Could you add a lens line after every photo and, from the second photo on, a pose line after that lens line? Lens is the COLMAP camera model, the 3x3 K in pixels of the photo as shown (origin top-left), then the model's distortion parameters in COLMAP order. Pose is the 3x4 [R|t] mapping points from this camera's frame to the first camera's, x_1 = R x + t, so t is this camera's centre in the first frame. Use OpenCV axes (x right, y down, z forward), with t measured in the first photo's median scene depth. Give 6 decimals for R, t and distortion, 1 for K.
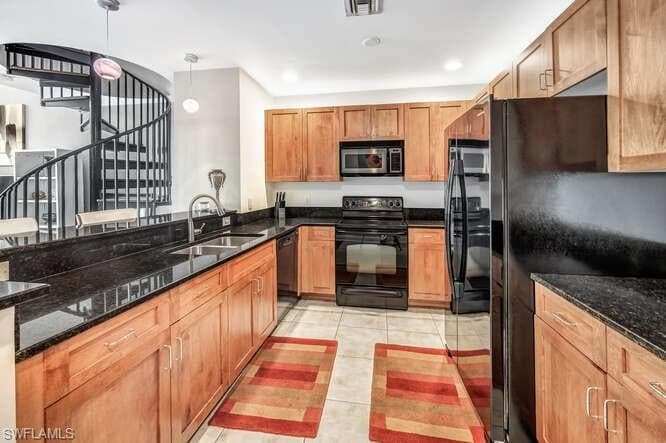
lens RADIAL K [[282.0, 0, 332.8], [0, 282.0, 188.1], [0, 0, 1]] dist [0.000627, 0.000401]
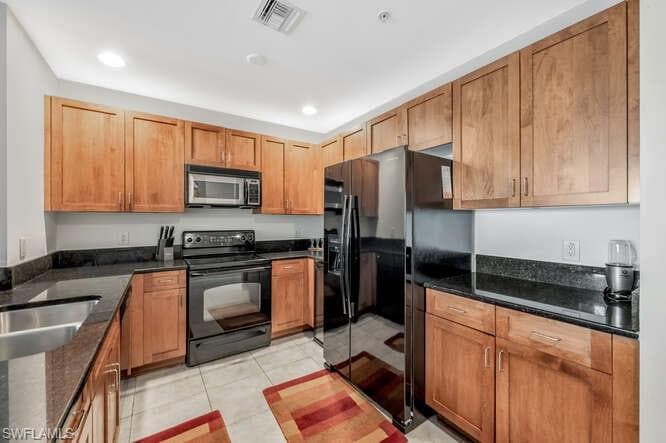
lens RADIAL K [[267.6, 0, 333.5], [0, 267.6, 219.2], [0, 0, 1]] dist [-0.000109, 0.000052]
pose [[0.719648, 0.001685, 0.694337, -0.214876], [0.004808, 0.999961, -0.007409, 0.002228], [-0.694323, 0.008670, 0.719612, 0.161321]]
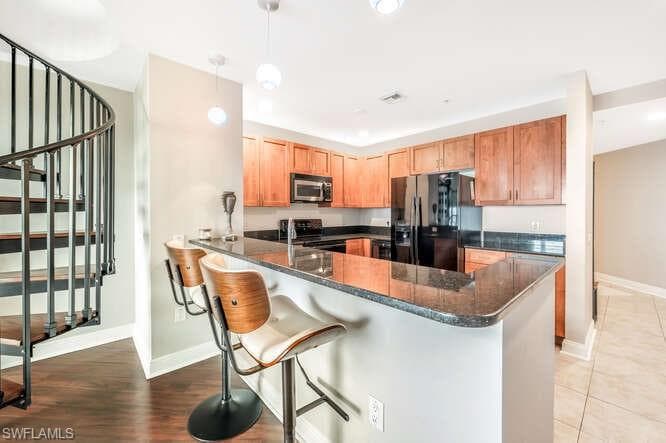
lens RADIAL K [[270.9, 0, 332.2], [0, 270.9, 213.6], [0, 0, 1]] dist [0.000289, 0.000013]
pose [[0.611262, -0.005638, 0.791408, -0.802133], [0.006102, 0.999978, 0.002410, 0.002693], [-0.791405, 0.003356, 0.611283, 0.195476]]
